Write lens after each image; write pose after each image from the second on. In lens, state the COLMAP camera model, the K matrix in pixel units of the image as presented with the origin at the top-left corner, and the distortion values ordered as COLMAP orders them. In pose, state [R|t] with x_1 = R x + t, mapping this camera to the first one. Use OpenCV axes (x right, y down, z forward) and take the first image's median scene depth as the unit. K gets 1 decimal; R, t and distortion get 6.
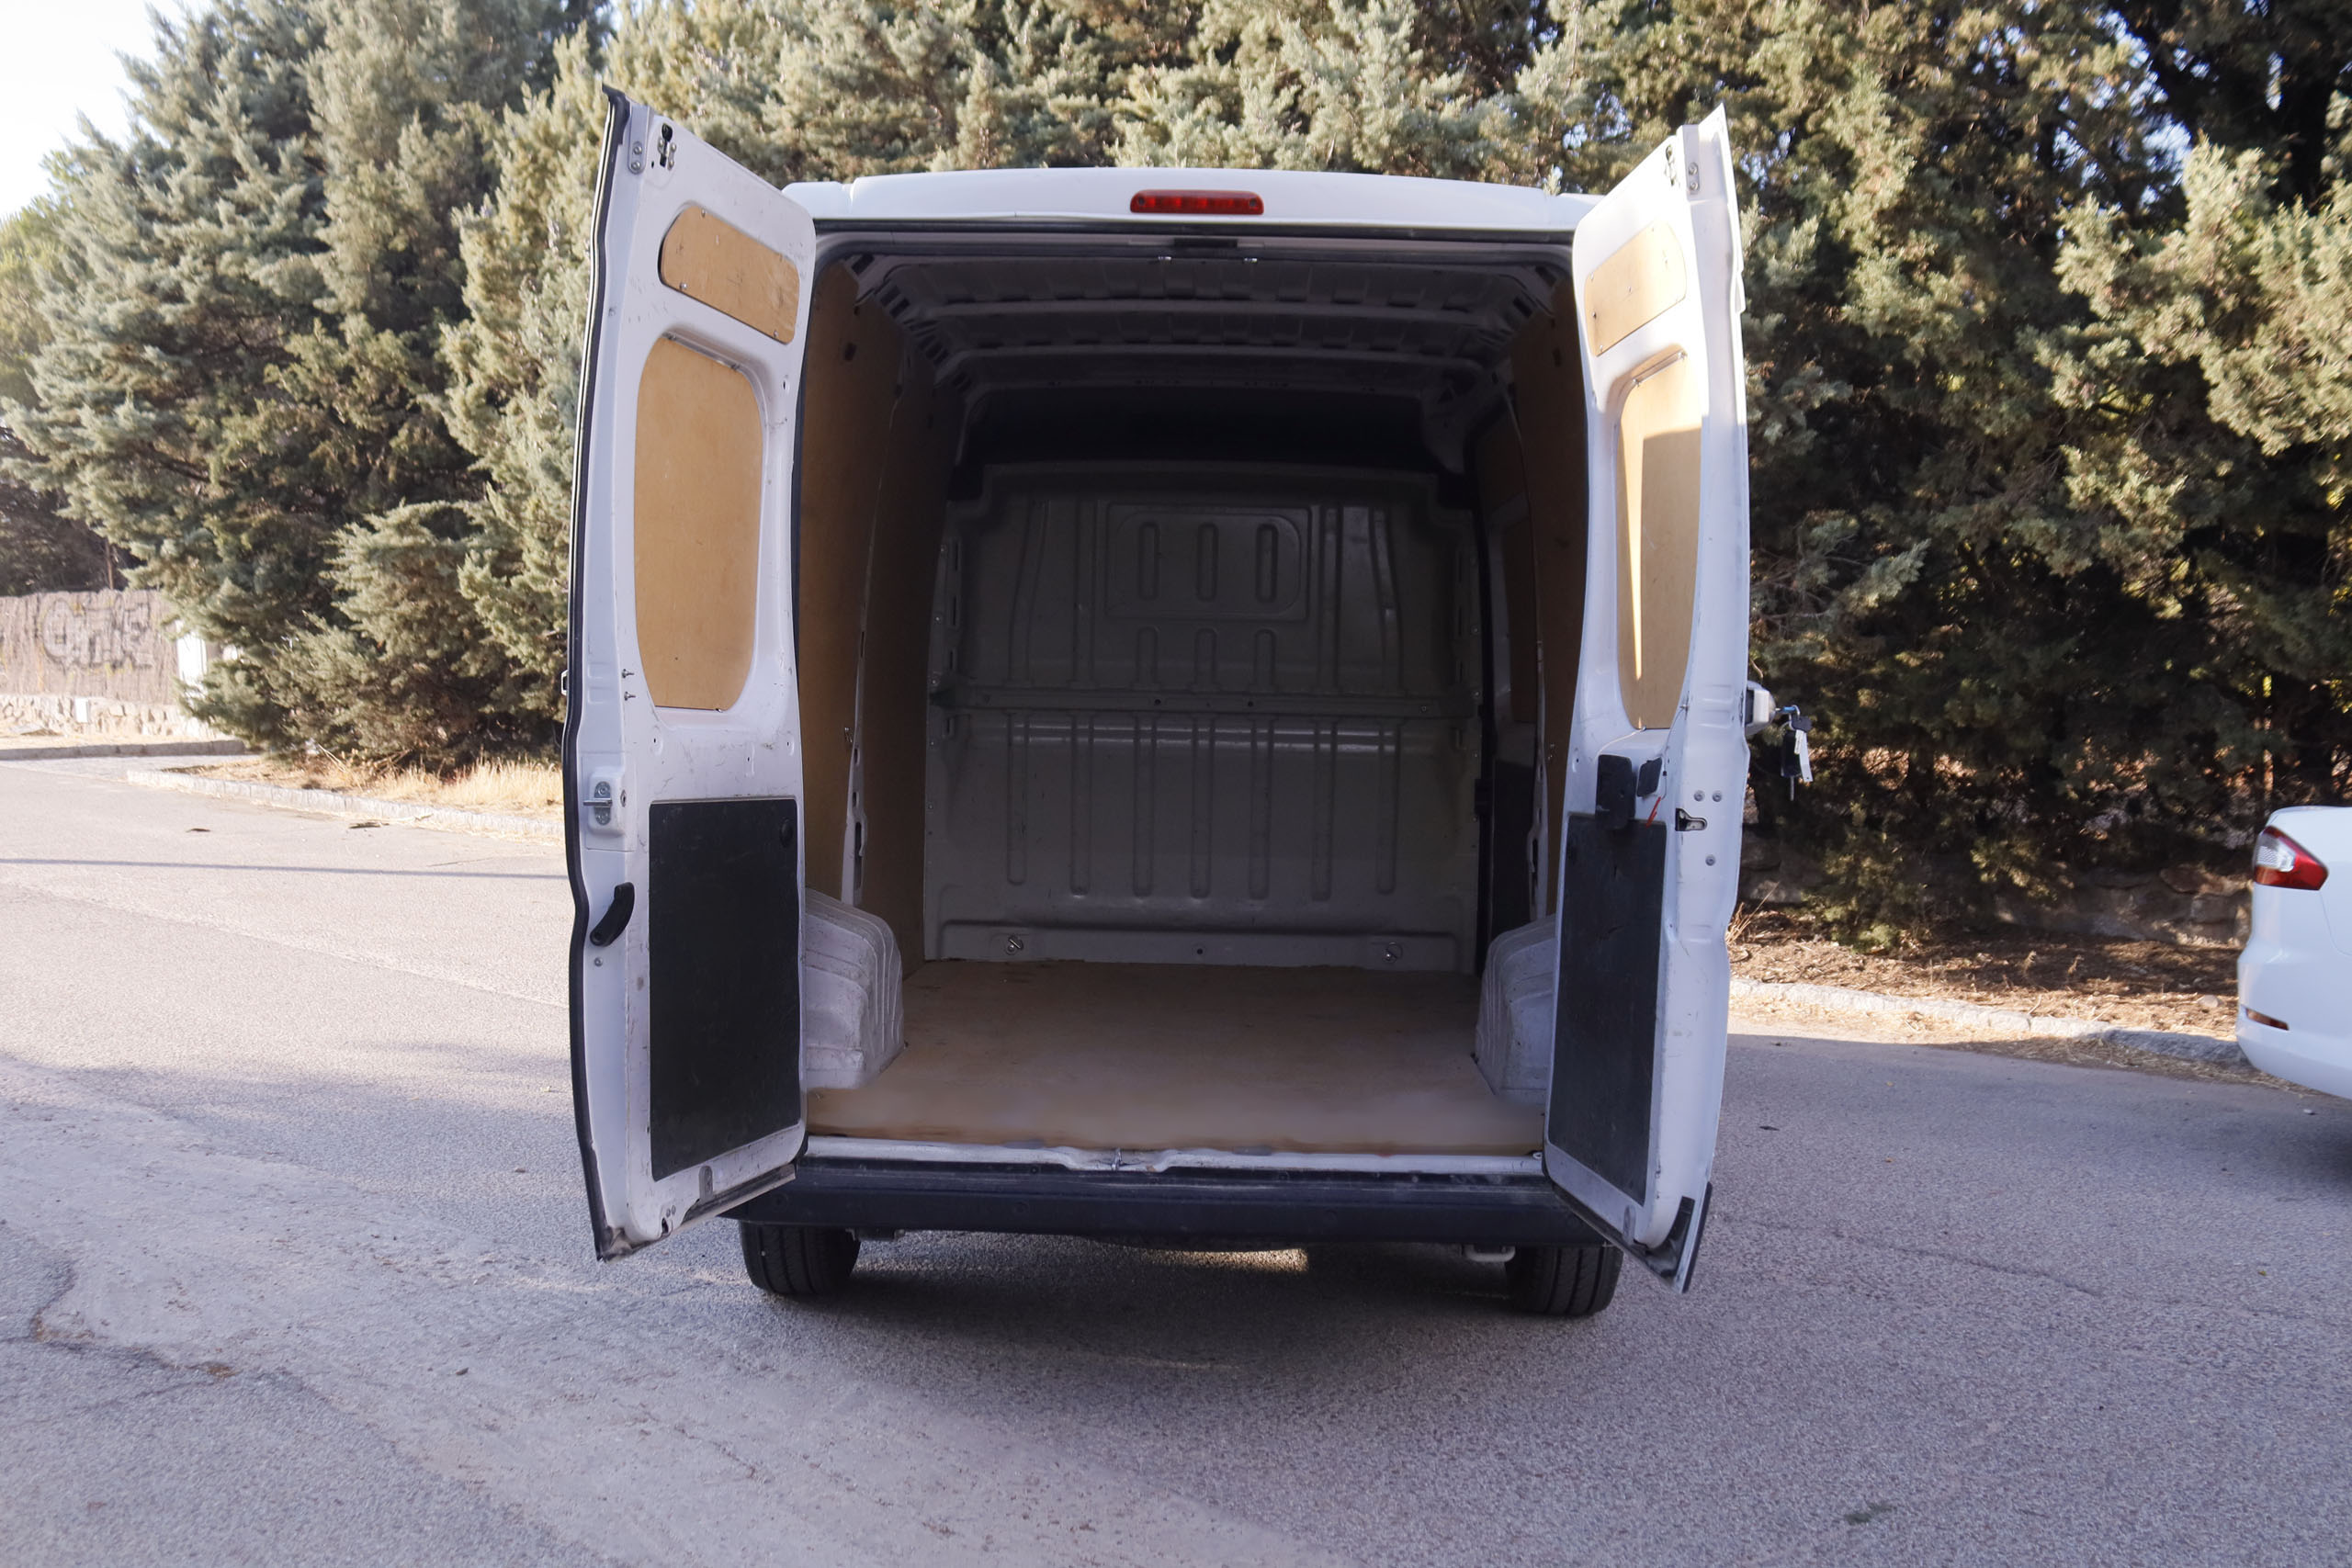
lens RADIAL K [[2267.8, 0, 1180.8], [0, 2267.8, 806.8], [0, 0, 1]] dist [-0.115389, 0.092731]
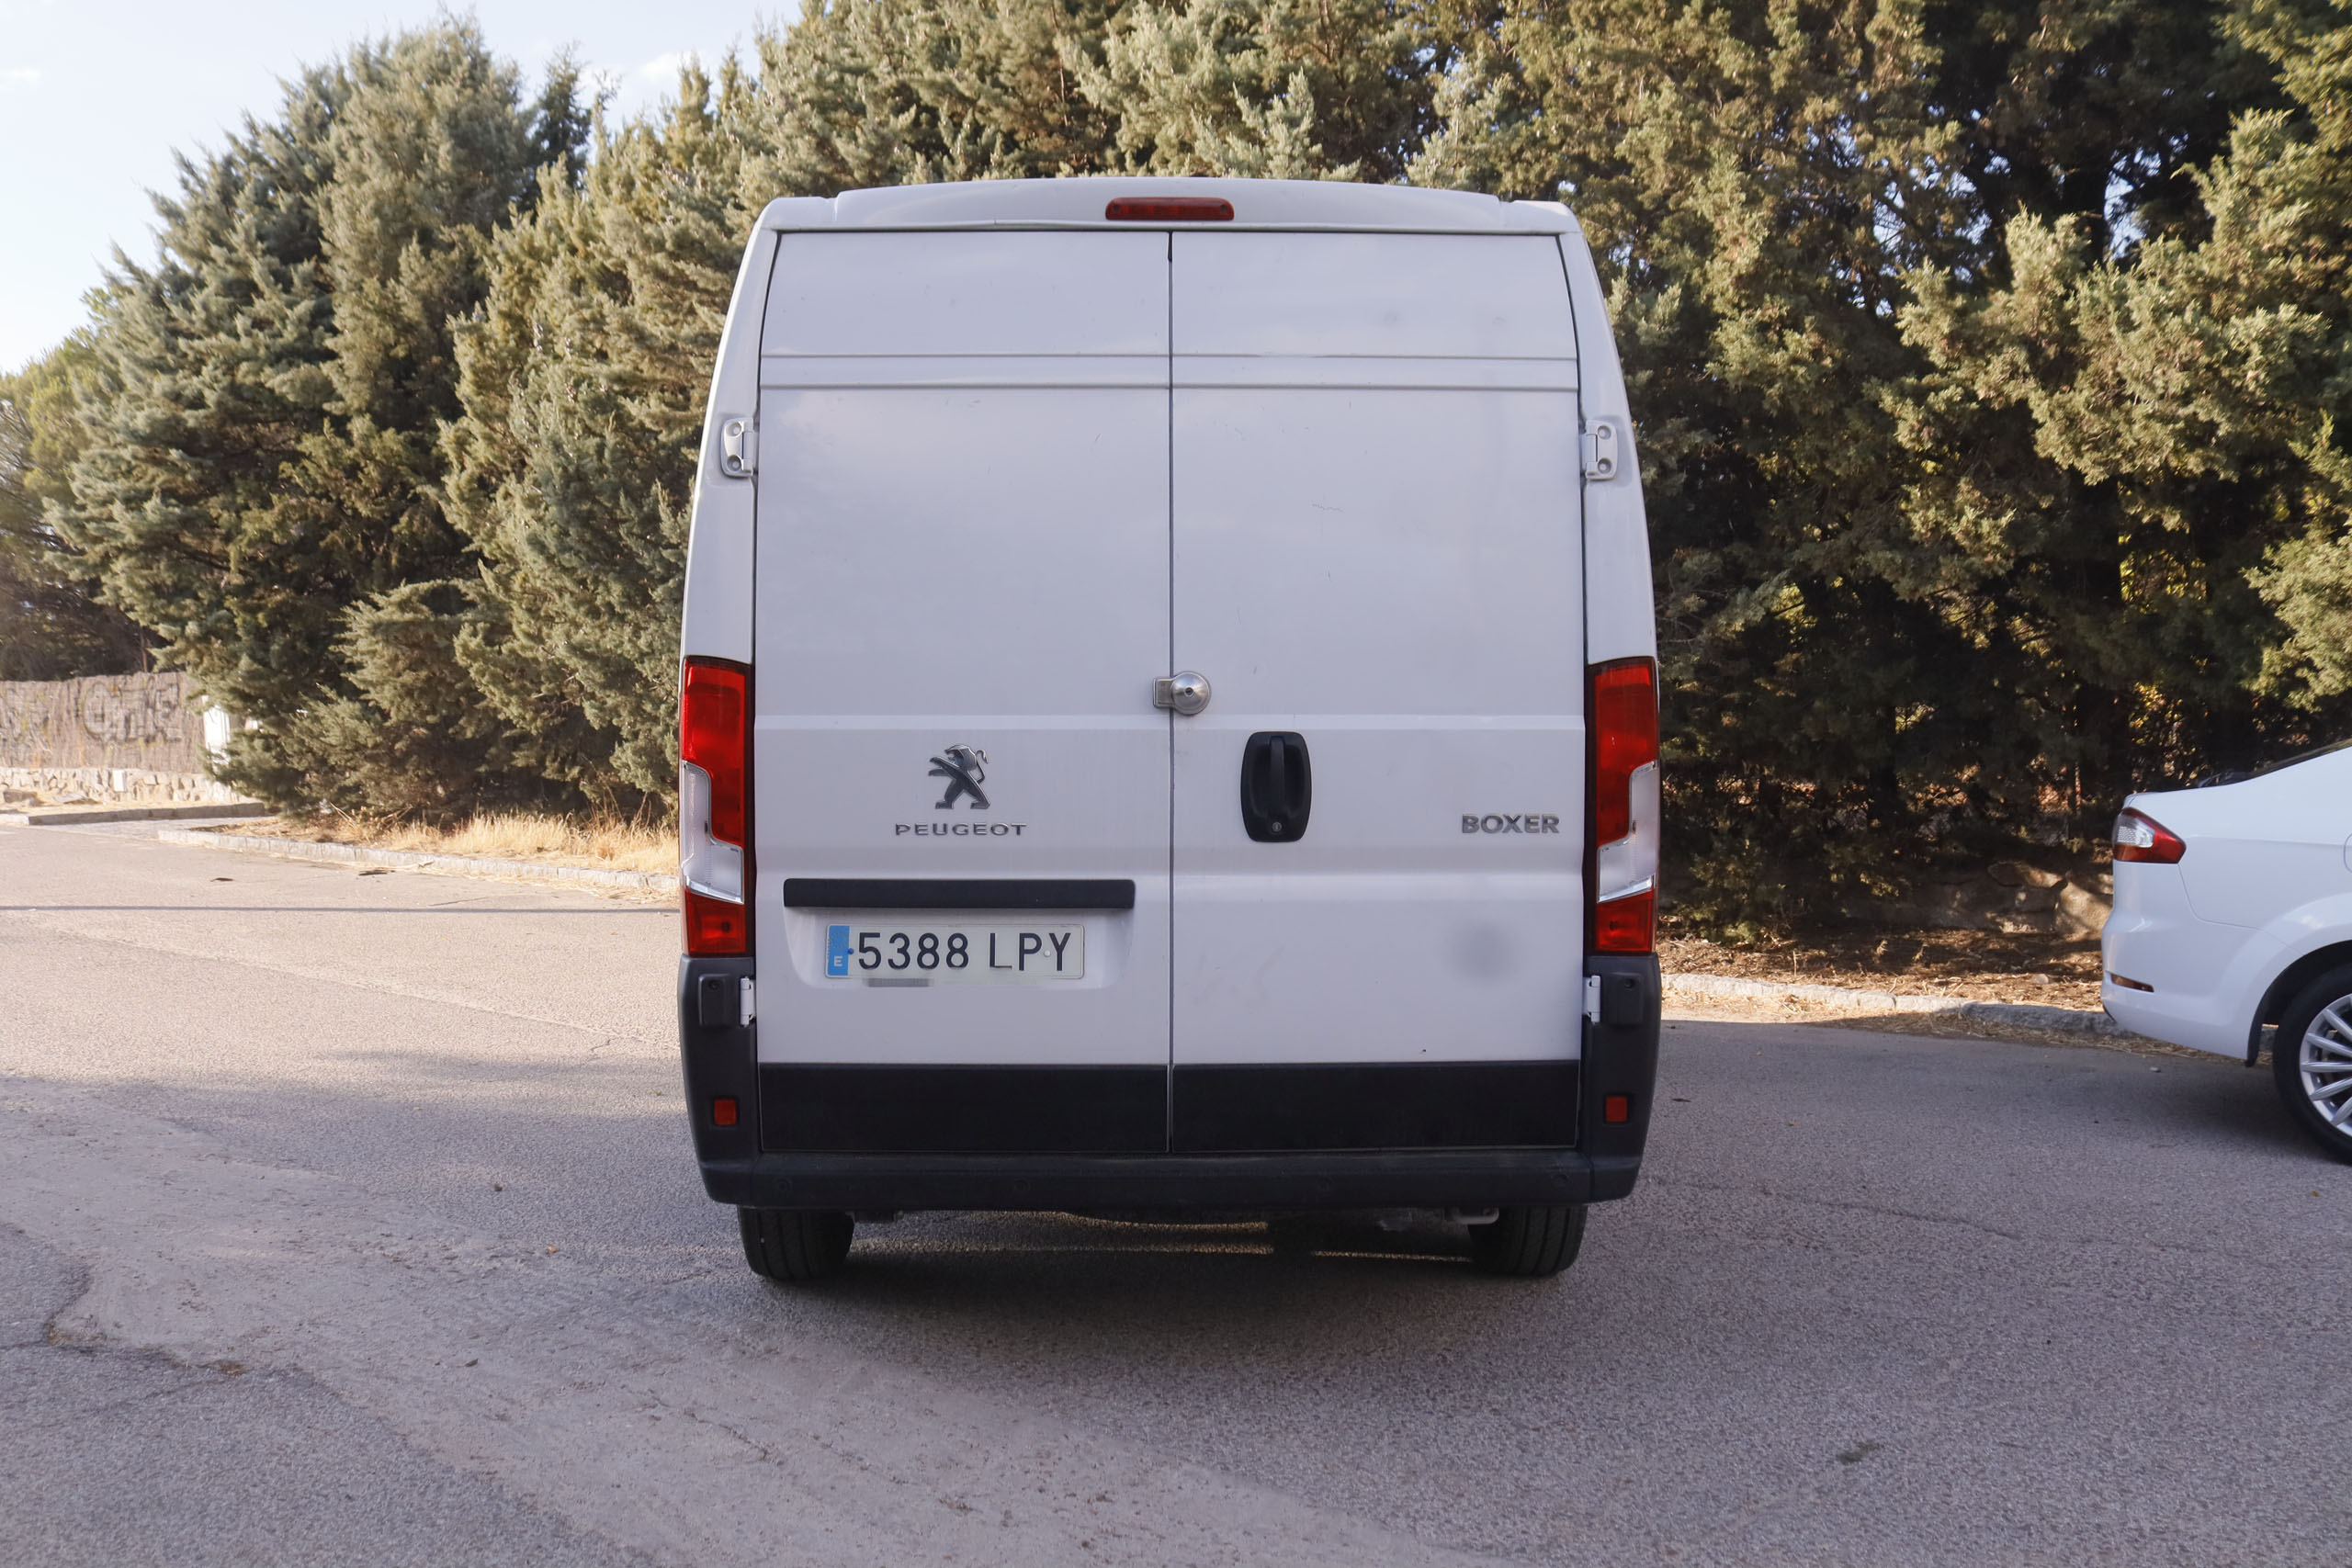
lens RADIAL K [[1978.4, 0, 1176.0], [0, 1978.4, 784.0], [0, 0, 1]] dist [-0.152745, 0.125778]
pose [[0.998789, -0.022465, 0.043779, -0.016340], [0.023966, 0.999132, -0.034069, 0.013199], [-0.042975, 0.035077, 0.998460, 0.049109]]
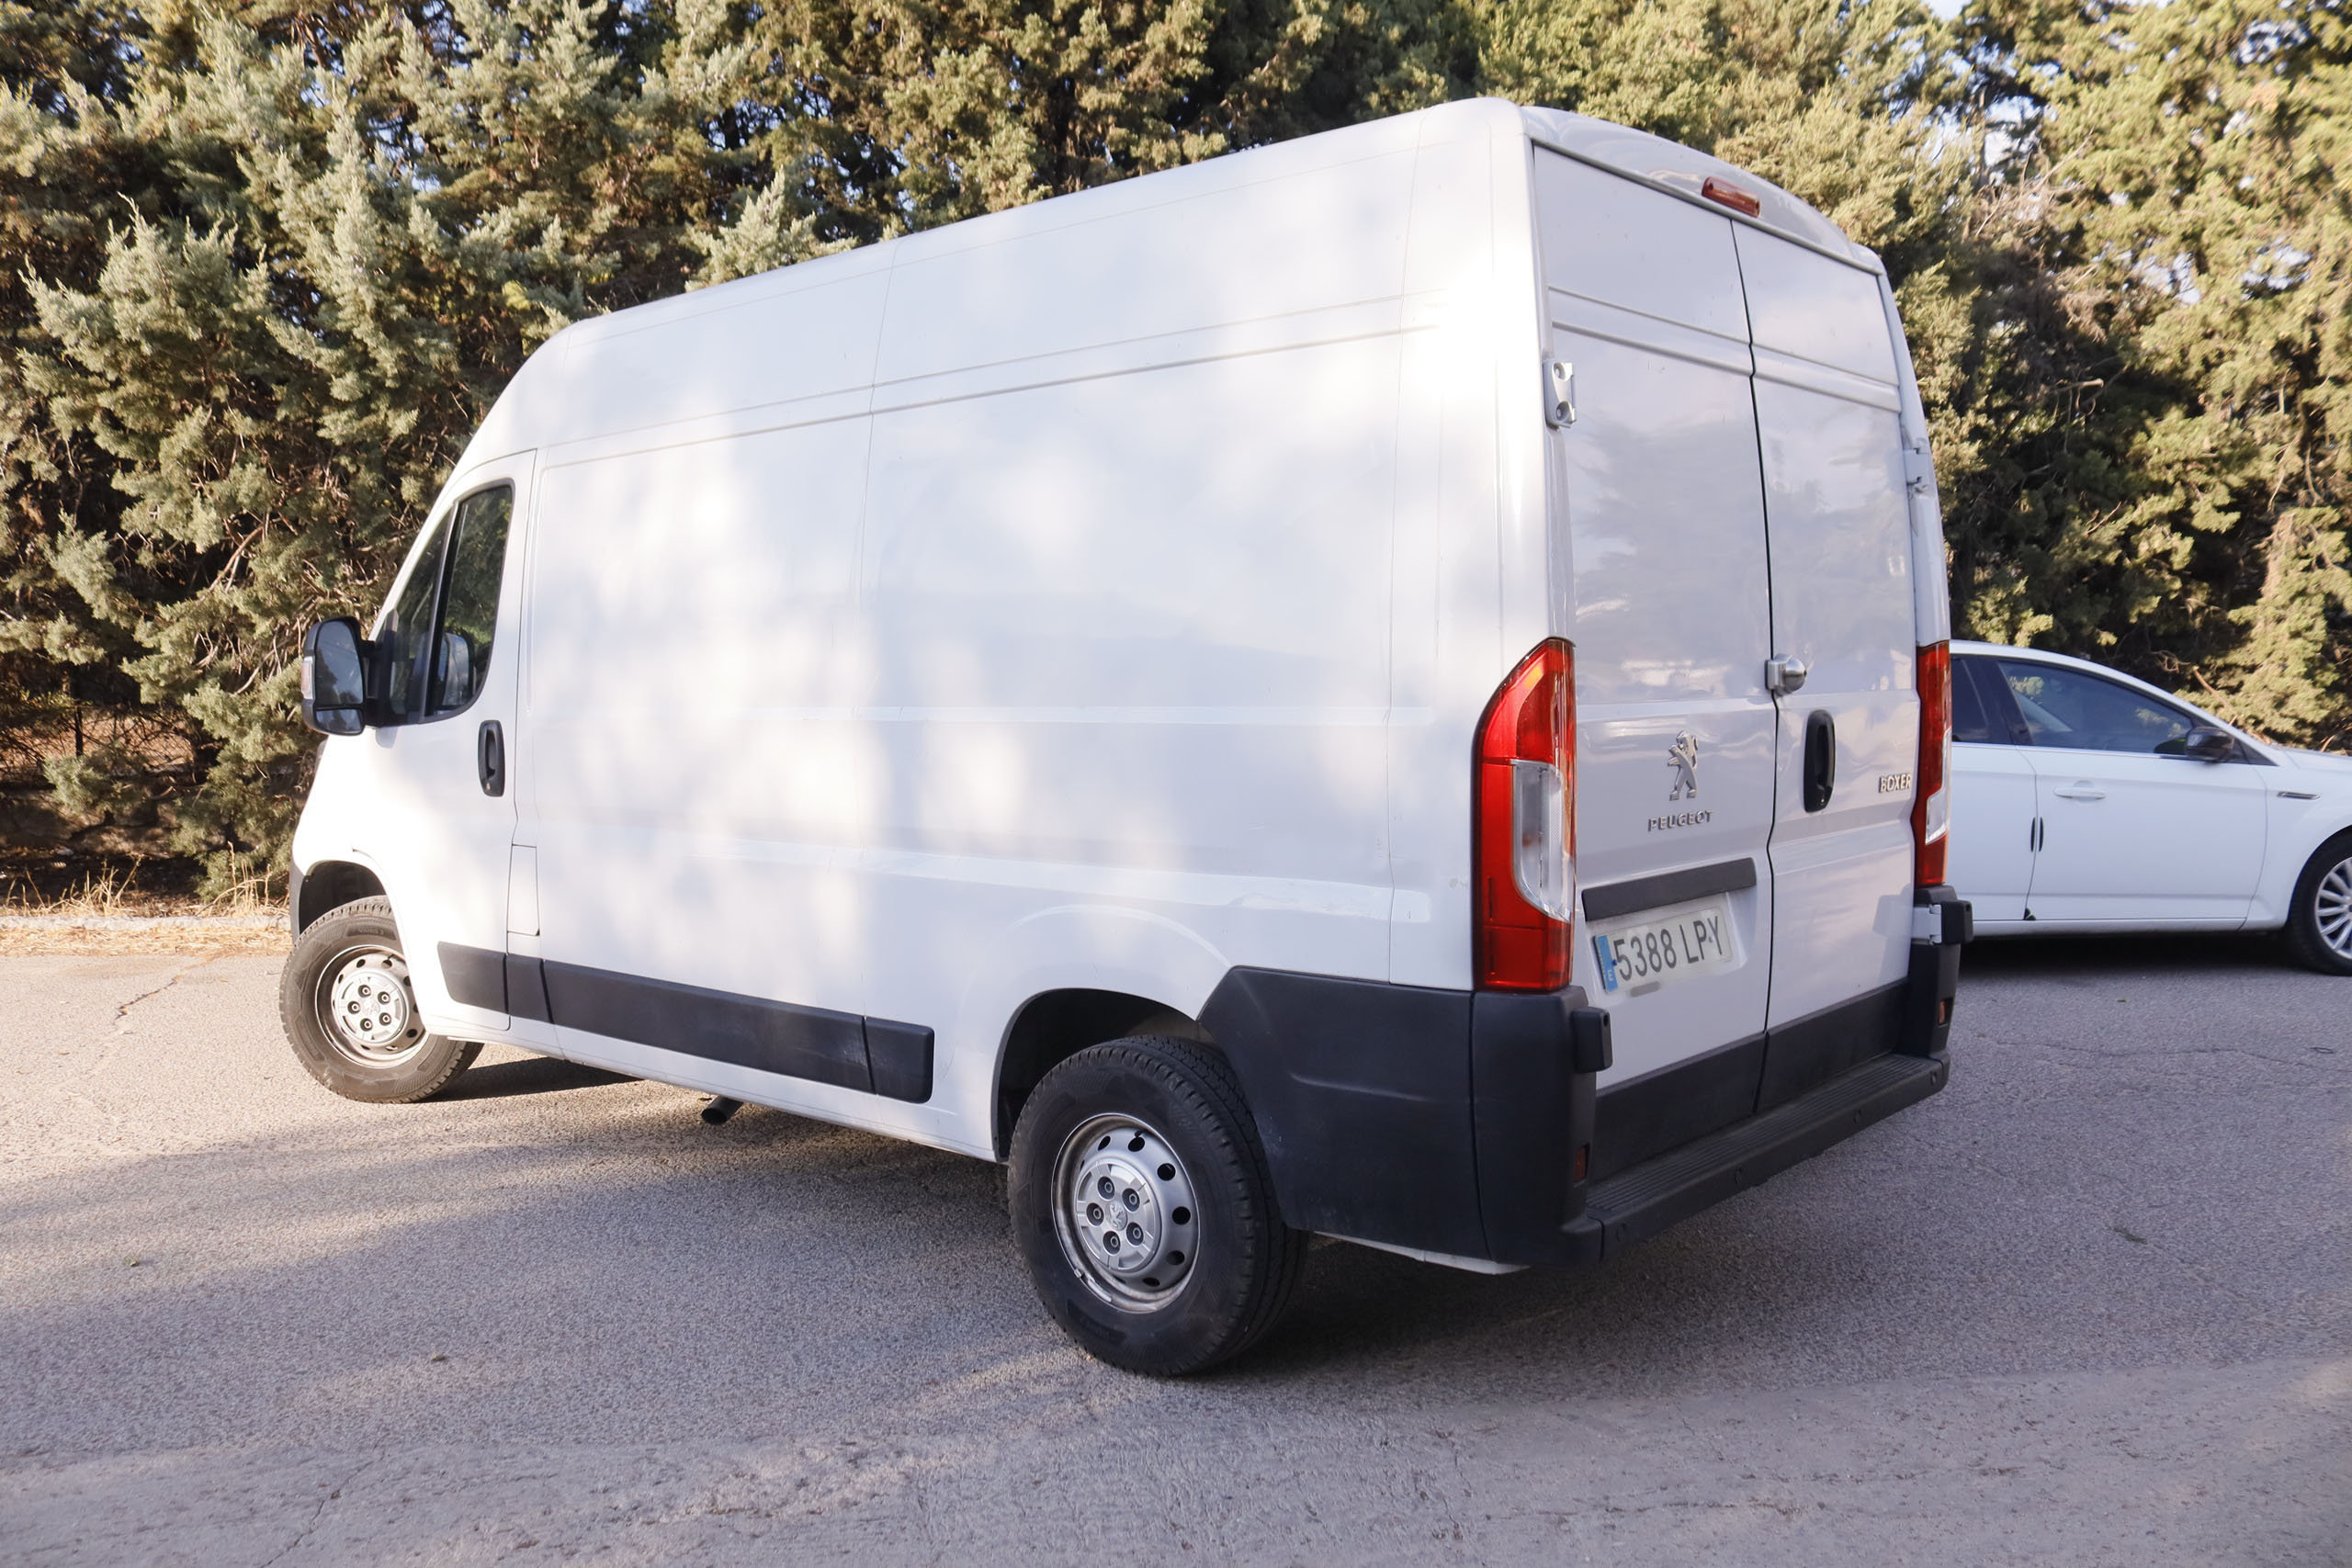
lens RADIAL K [[1978.4, 0, 1176.0], [0, 1978.4, 784.0], [0, 0, 1]] dist [-0.152745, 0.125778]
pose [[0.622586, -0.082714, 0.778168, -0.370565], [0.046405, 0.996551, 0.068799, -0.027049], [-0.781174, -0.006722, 0.624277, 0.270643]]
